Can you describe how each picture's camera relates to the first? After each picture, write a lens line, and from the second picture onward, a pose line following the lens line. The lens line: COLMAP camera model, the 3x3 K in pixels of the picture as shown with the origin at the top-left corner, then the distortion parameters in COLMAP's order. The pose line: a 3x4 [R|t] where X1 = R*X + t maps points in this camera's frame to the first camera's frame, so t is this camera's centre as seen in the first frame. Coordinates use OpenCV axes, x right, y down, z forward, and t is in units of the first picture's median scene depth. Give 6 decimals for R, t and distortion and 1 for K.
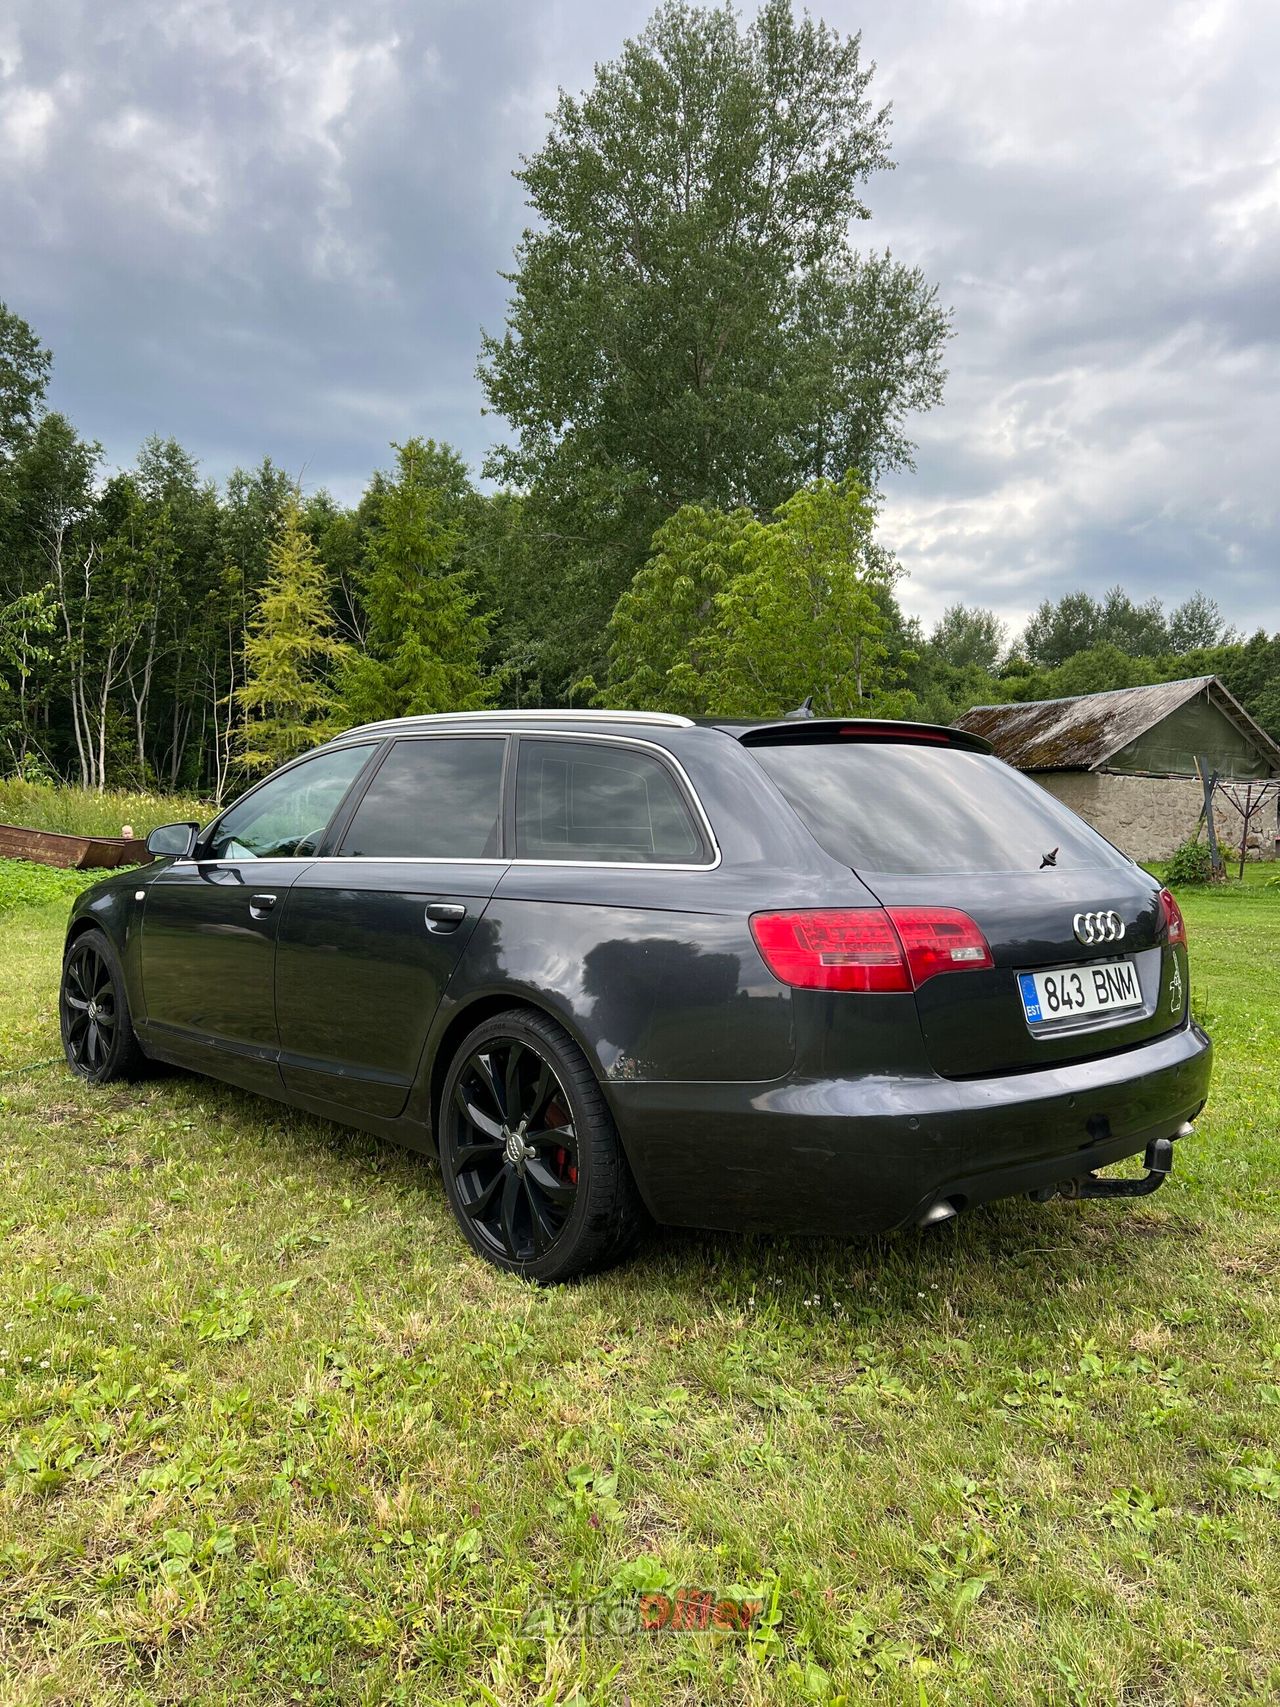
lens RADIAL K [[1314.2, 0, 655.0], [0, 1314.2, 826.3], [0, 0, 1]] dist [0.048578, -0.068362]
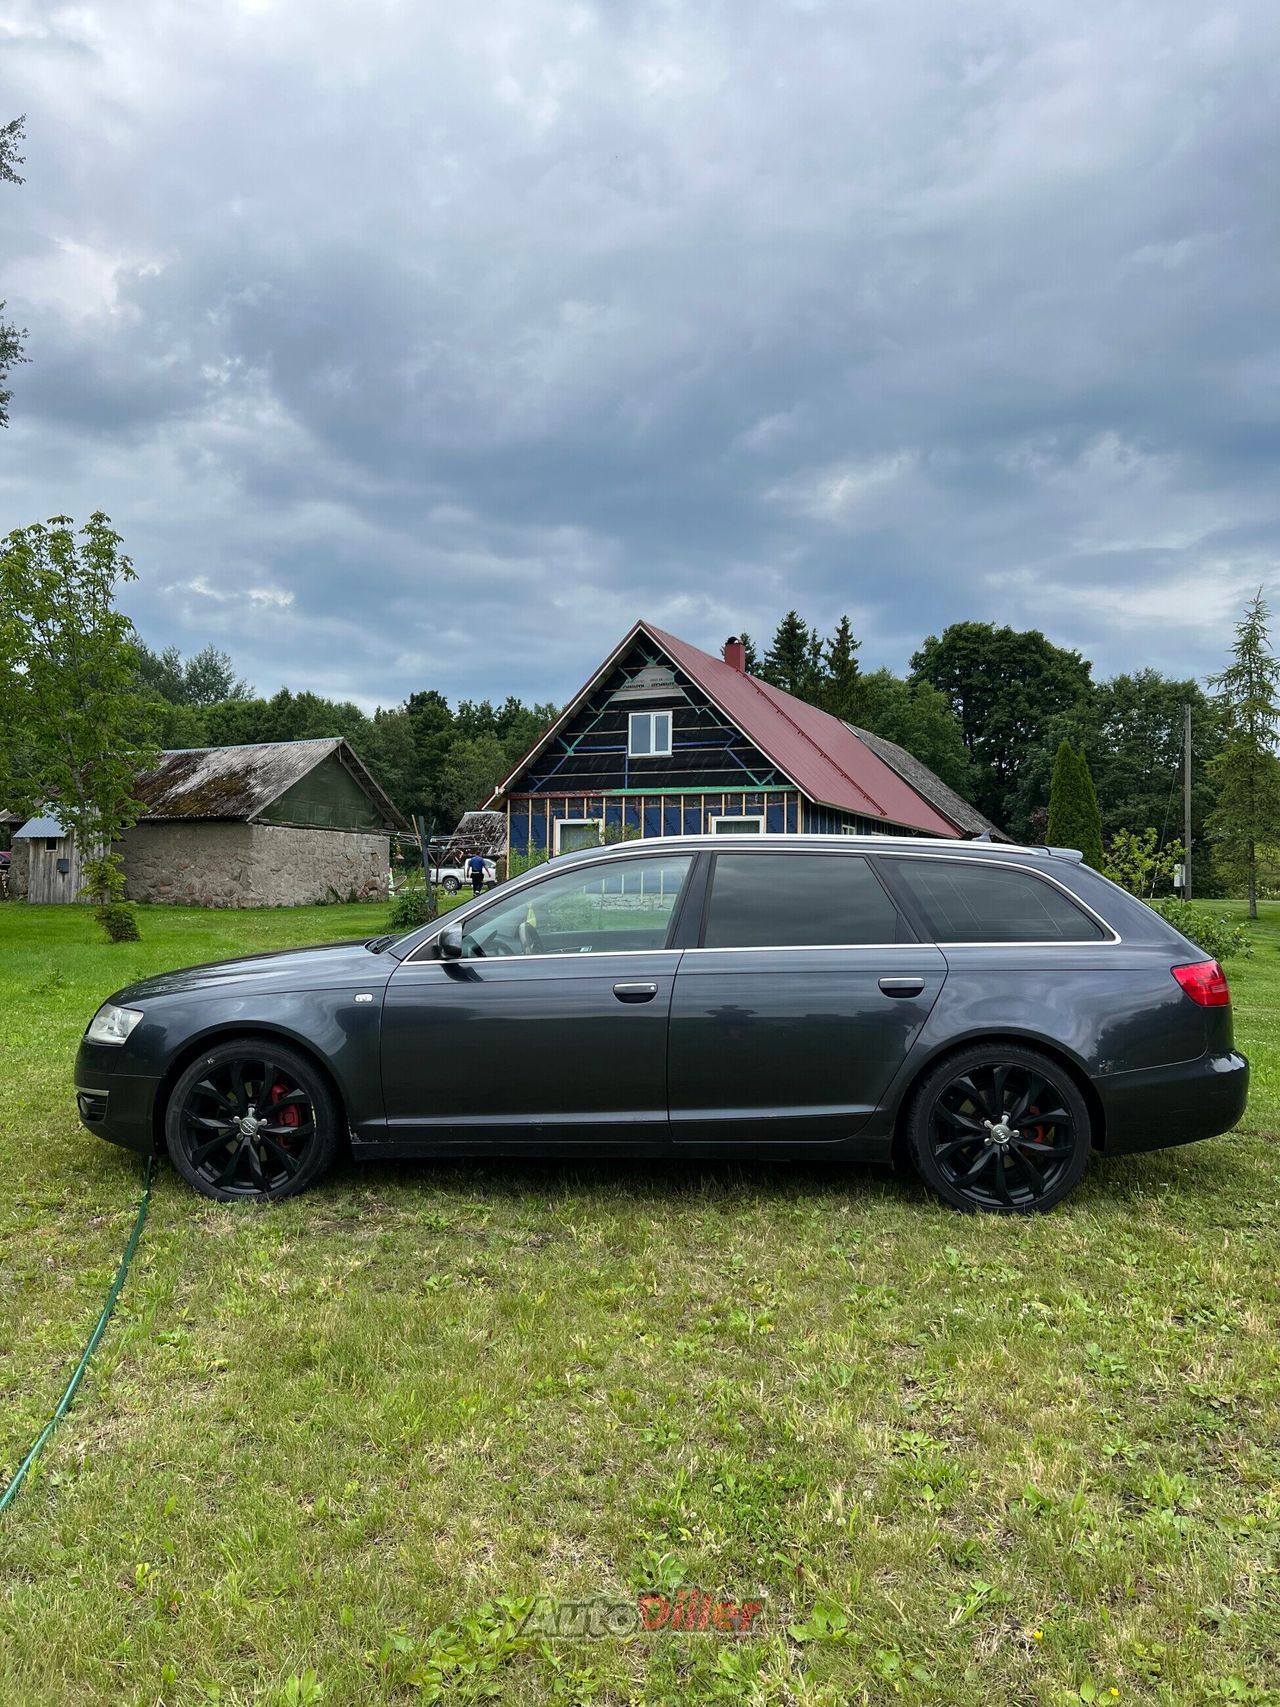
lens RADIAL K [[1314.2, 0, 655.0], [0, 1314.2, 826.3], [0, 0, 1]] dist [0.048578, -0.068362]
pose [[0.708979, 0.006208, 0.705202, -0.178103], [0.013088, 0.999673, -0.021958, -0.010543], [-0.705108, 0.024798, 0.708666, 0.021592]]
